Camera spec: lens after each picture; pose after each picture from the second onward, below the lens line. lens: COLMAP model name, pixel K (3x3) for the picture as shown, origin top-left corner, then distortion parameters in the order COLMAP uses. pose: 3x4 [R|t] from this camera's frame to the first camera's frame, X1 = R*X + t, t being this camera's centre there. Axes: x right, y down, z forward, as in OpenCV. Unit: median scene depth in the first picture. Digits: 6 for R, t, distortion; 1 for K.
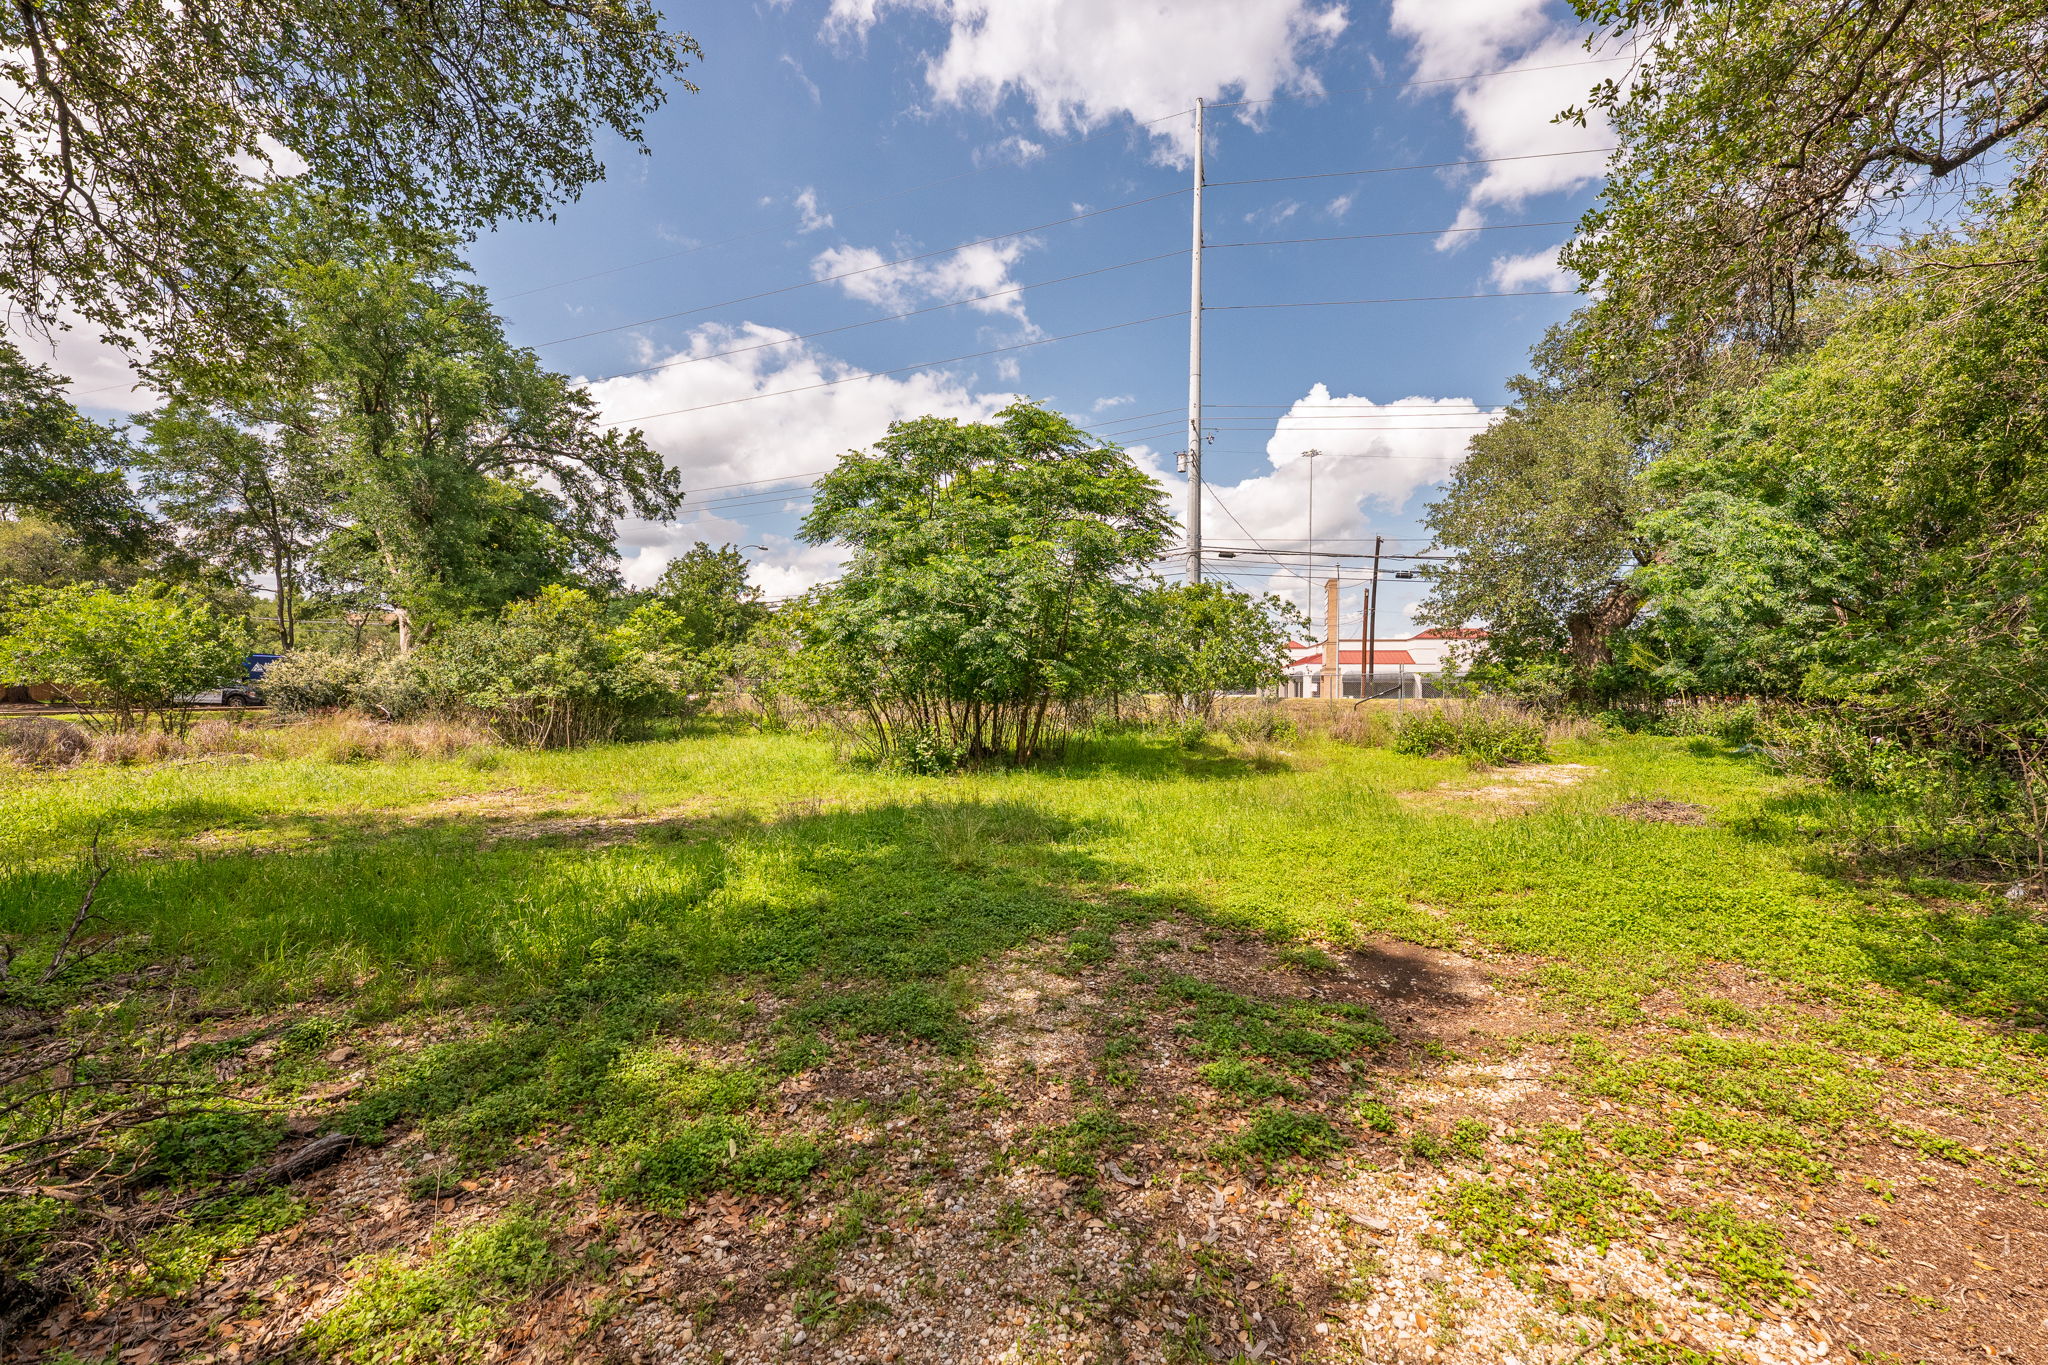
lens RADIAL K [[835.9, 0, 1026.2], [0, 835.9, 699.2], [0, 0, 1]] dist [-0.000981, 0.000760]
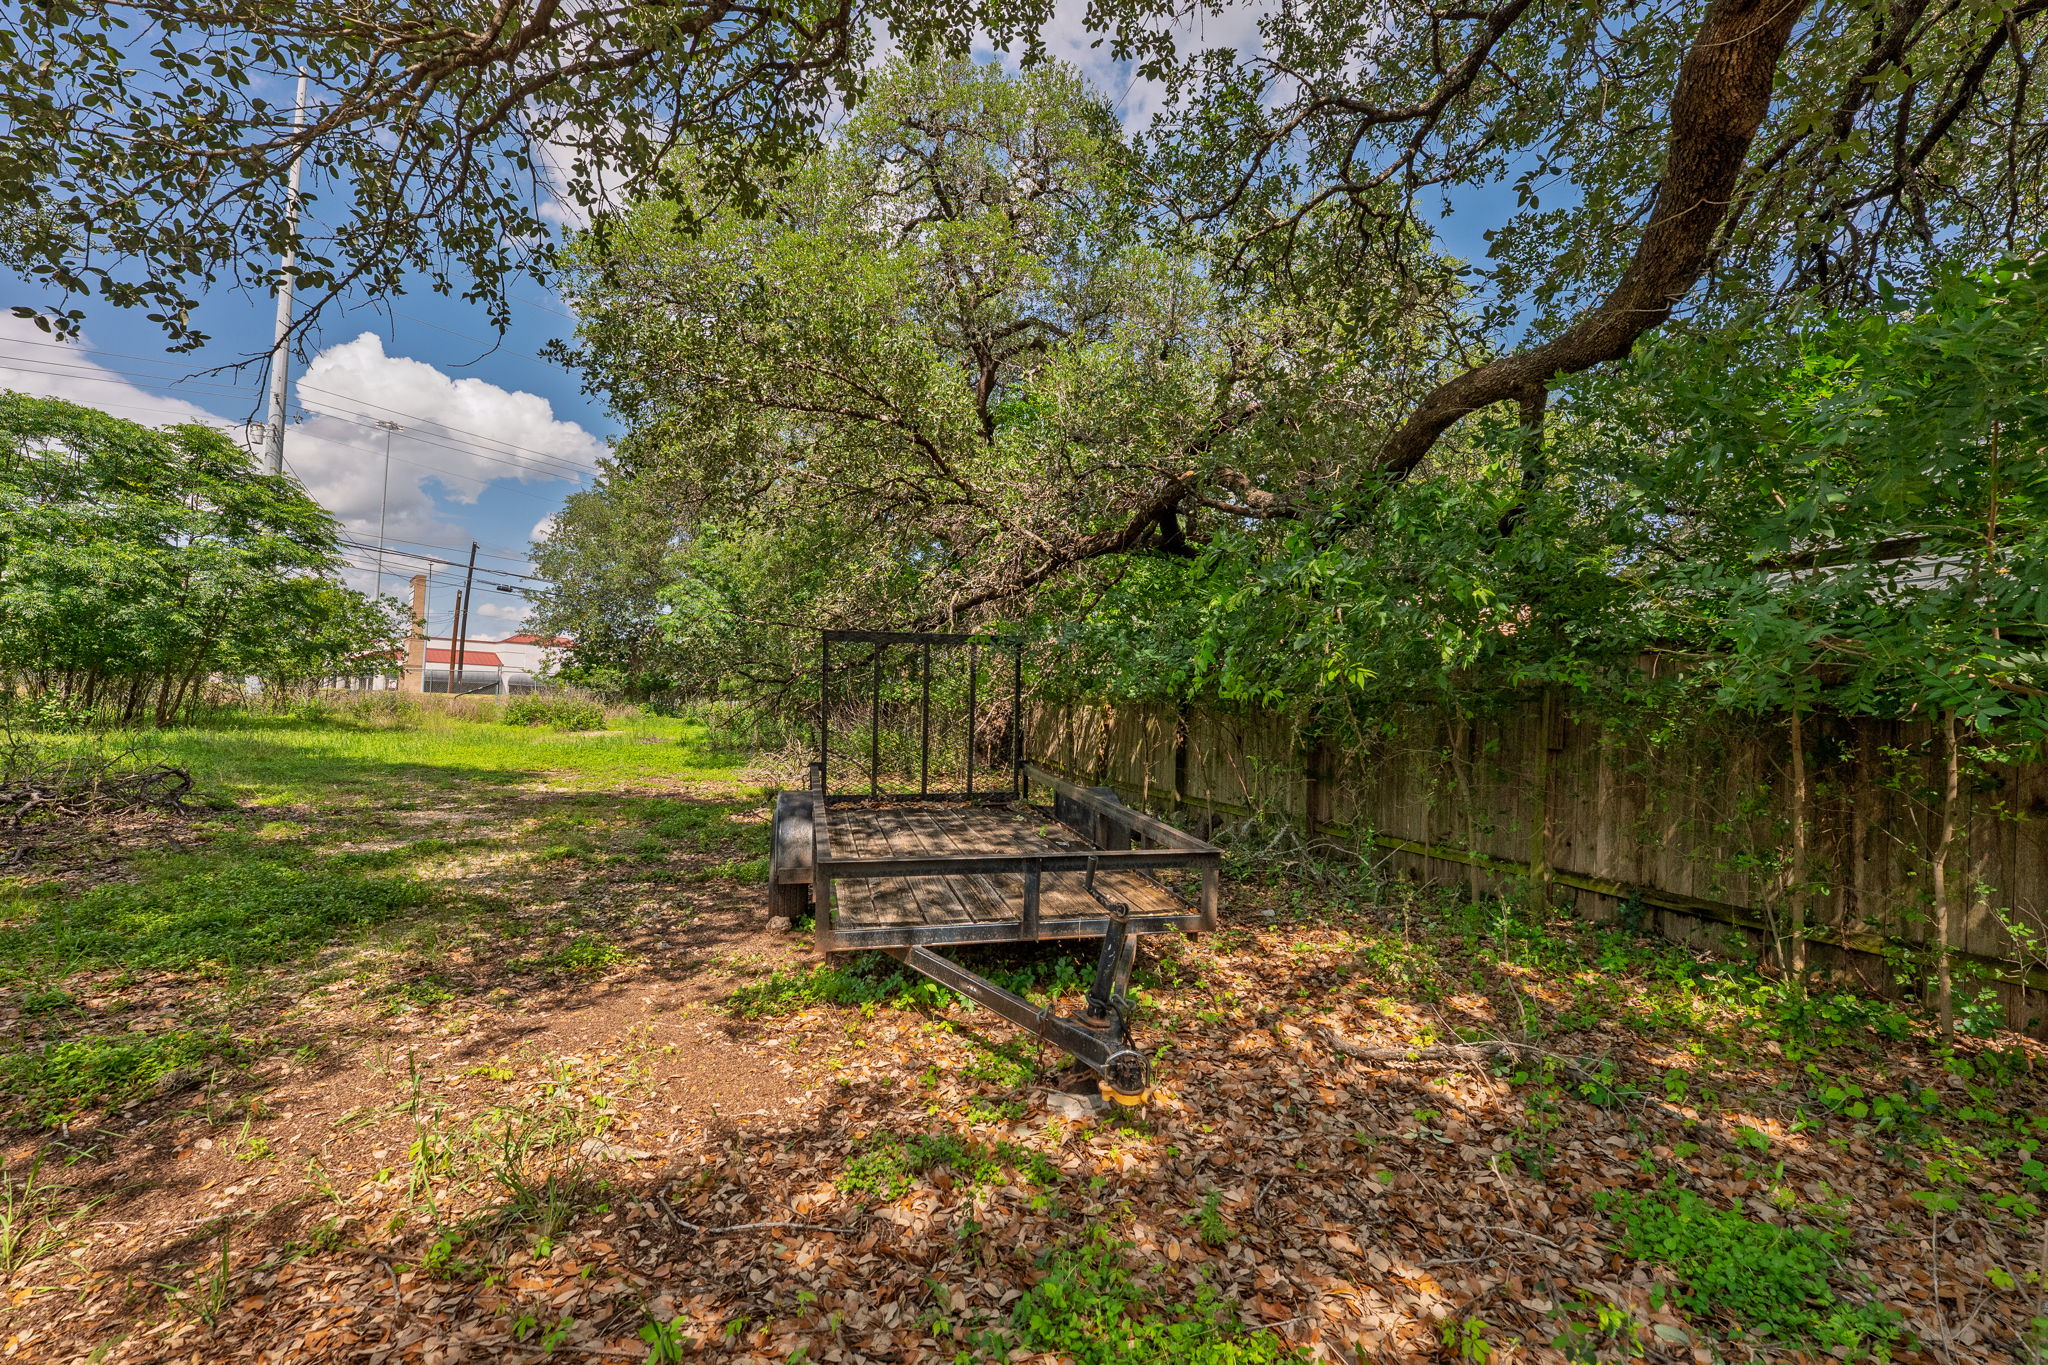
lens RADIAL K [[835.9, 0, 1023.2], [0, 835.9, 682.1], [0, 0, 1]] dist [-0.000981, 0.000760]
pose [[0.541339, 0.048945, 0.839378, -0.203352], [-0.023609, 0.998795, -0.043015, 0.023823], [-0.840473, 0.003469, 0.541843, -0.379177]]
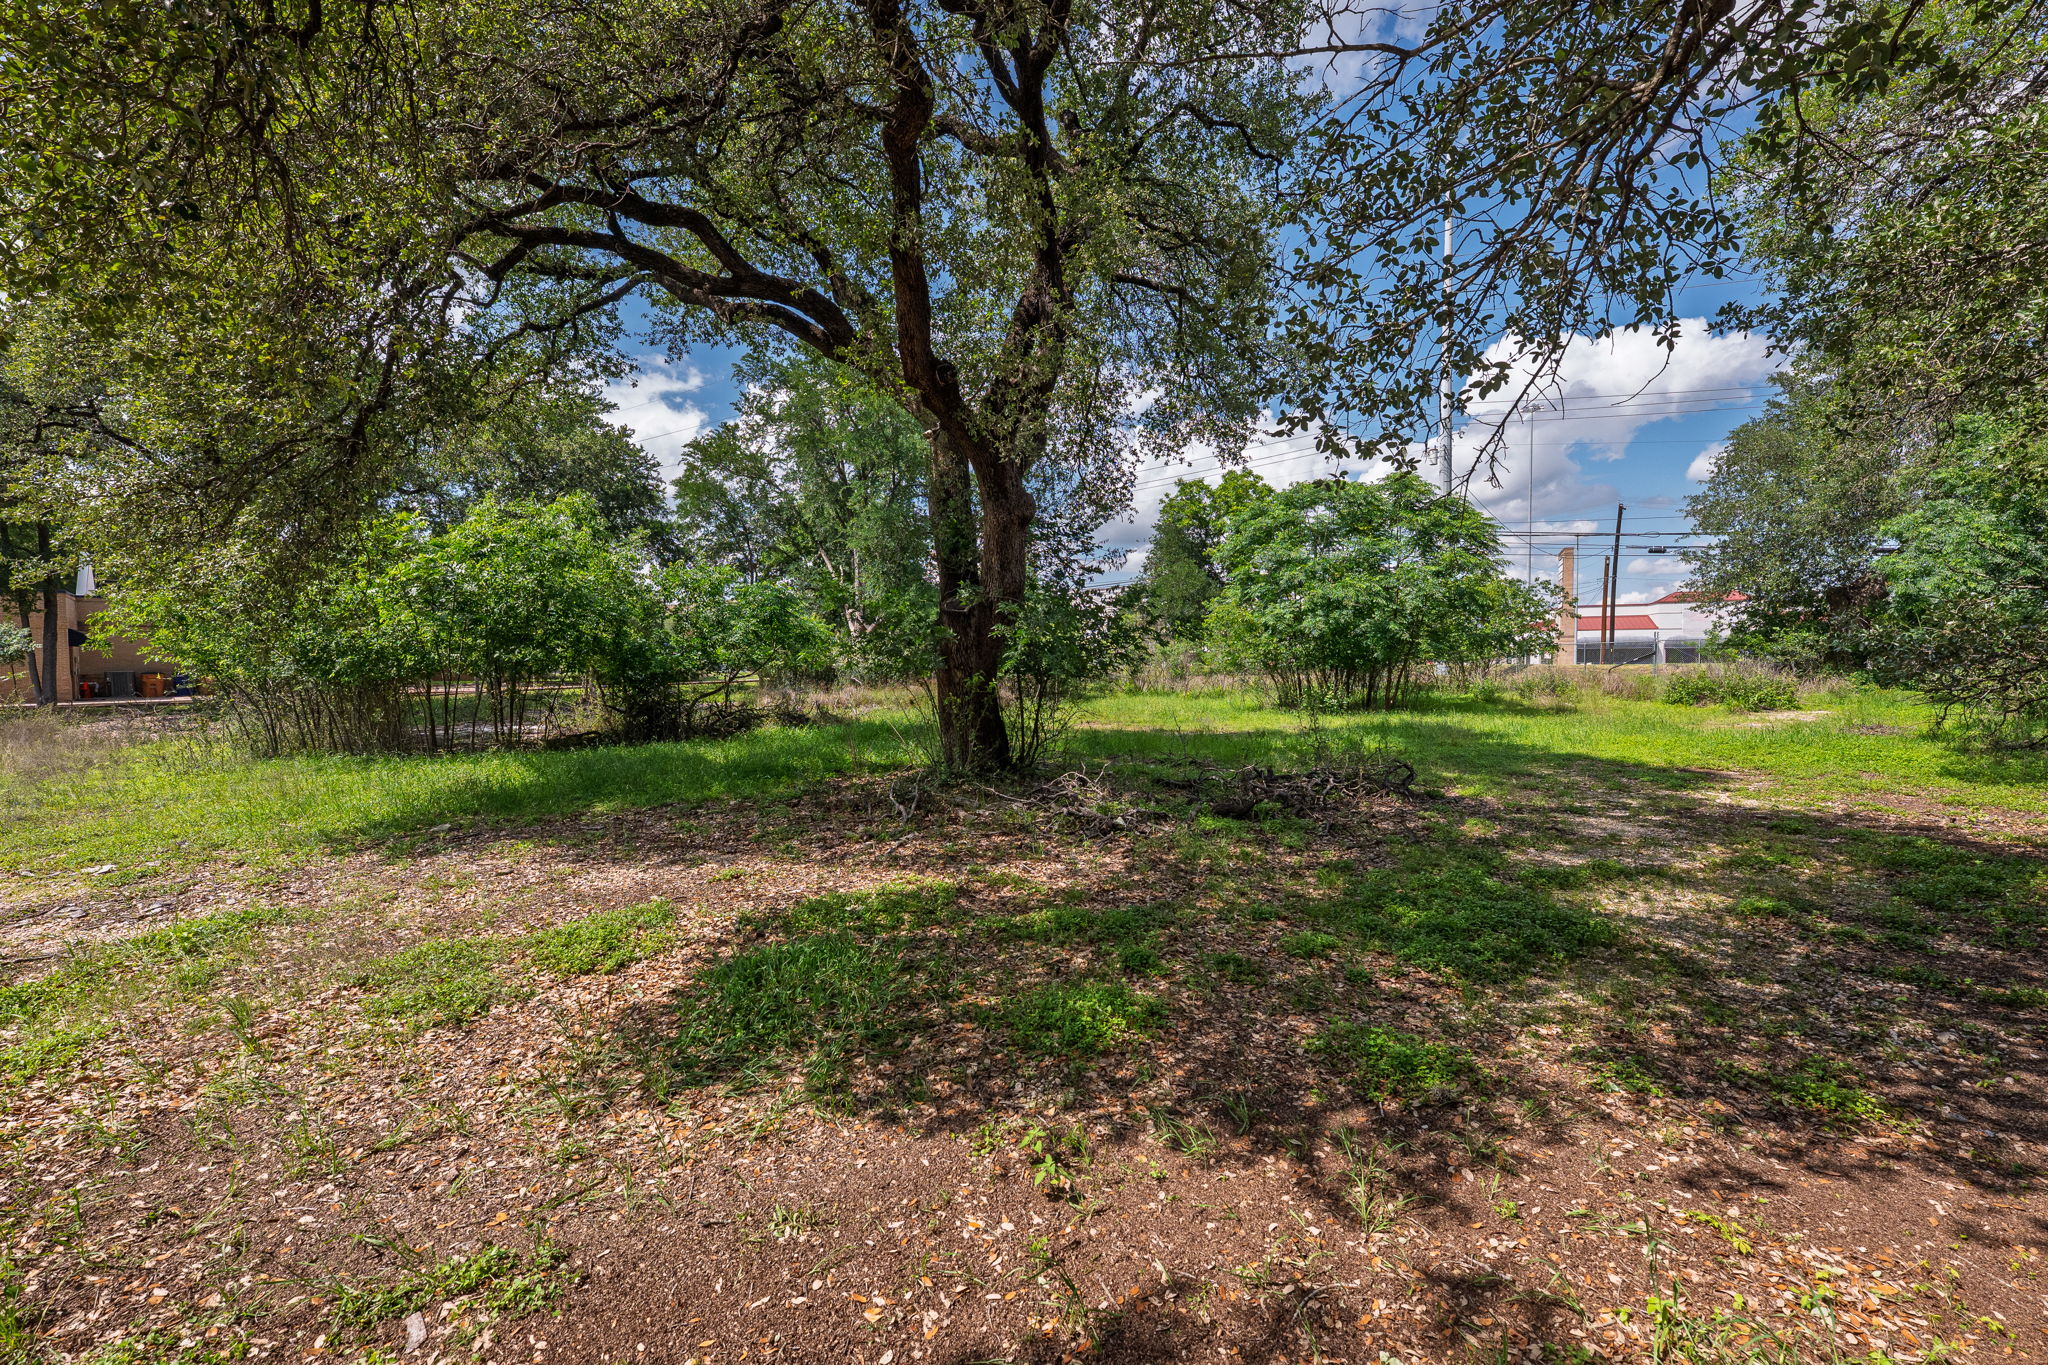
lens RADIAL K [[835.9, 0, 1022.1], [0, 835.9, 690.1], [0, 0, 1]] dist [-0.000981, 0.000760]
pose [[0.978351, -0.005414, -0.206882, -0.208086], [0.010138, 0.999711, 0.021782, 0.003015], [0.206705, -0.023407, 0.978123, -0.374892]]
